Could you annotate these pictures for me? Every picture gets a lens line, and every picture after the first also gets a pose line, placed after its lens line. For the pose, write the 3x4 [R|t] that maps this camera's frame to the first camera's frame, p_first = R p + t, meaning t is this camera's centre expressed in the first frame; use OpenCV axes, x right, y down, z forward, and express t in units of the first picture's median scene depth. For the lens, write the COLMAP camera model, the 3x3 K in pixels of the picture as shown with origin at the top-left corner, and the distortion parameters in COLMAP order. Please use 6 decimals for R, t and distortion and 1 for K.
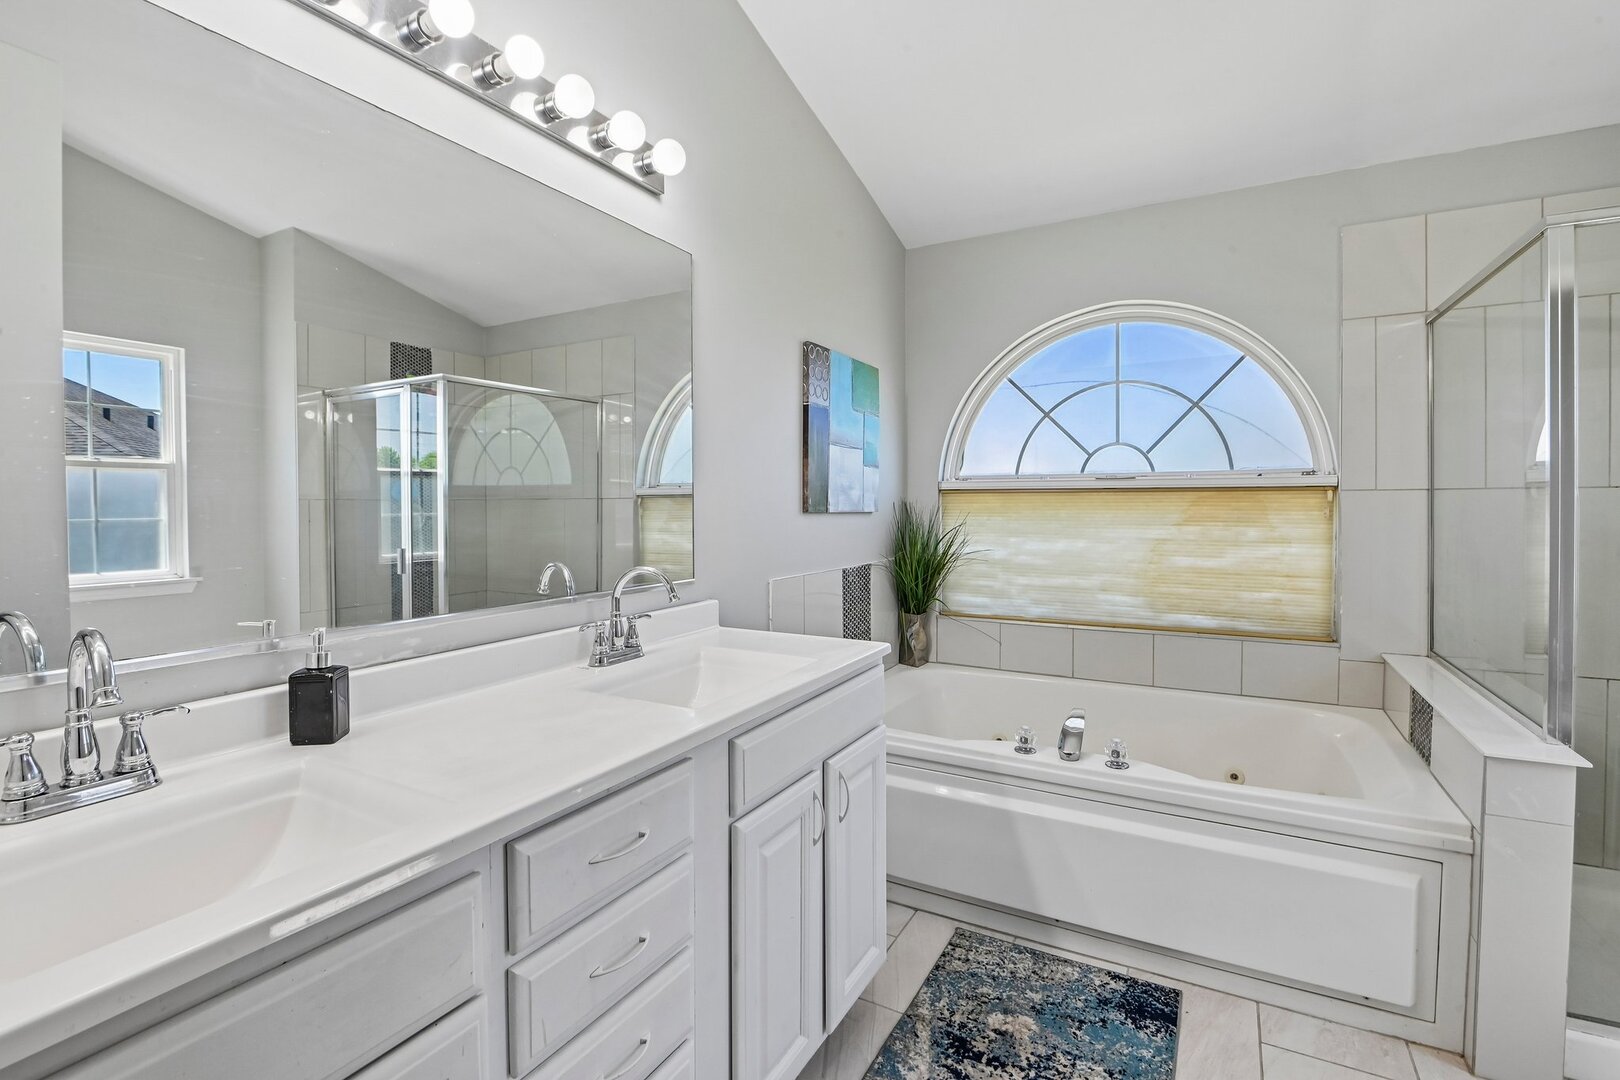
lens RADIAL K [[740.2, 0, 803.9], [0, 740.2, 523.3], [0, 0, 1]] dist [-0.013011, -0.000477]
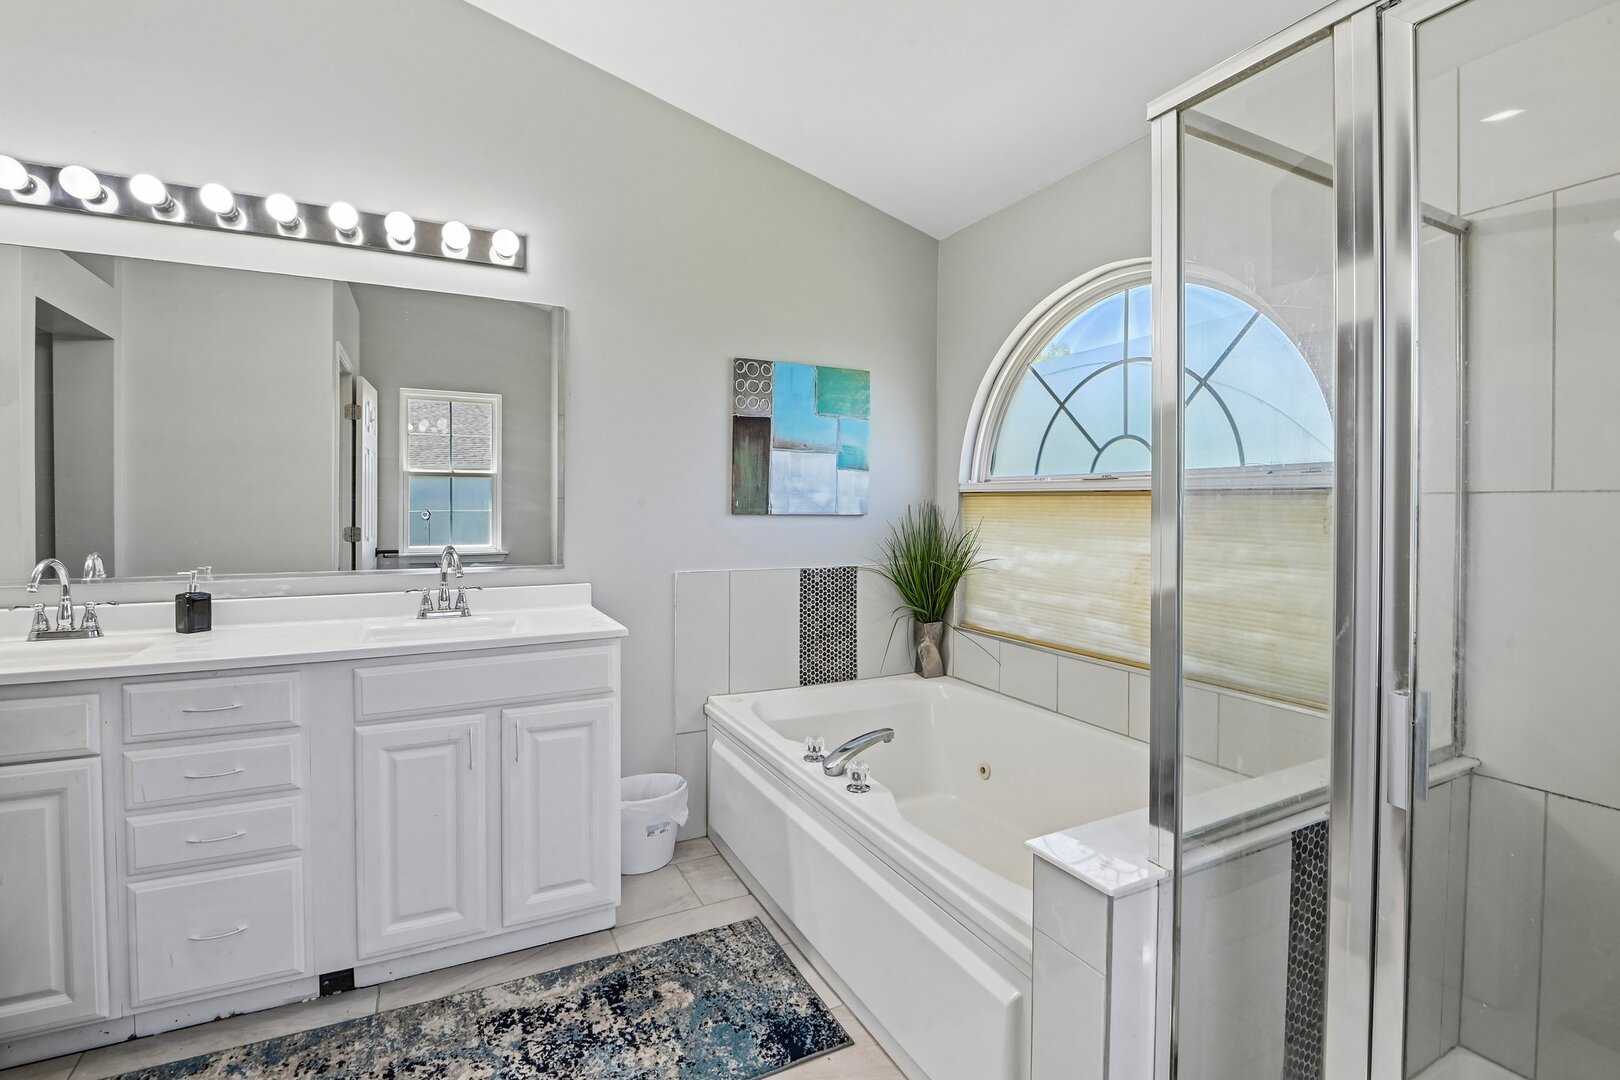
lens RADIAL K [[740.2, 0, 780.3], [0, 740.2, 518.8], [0, 0, 1]] dist [-0.013011, -0.000477]
pose [[0.829899, 0.019569, -0.557571, 0.597101], [-0.023485, 0.999724, 0.000131, -0.008056], [0.557420, 0.012986, 0.830129, 0.113685]]
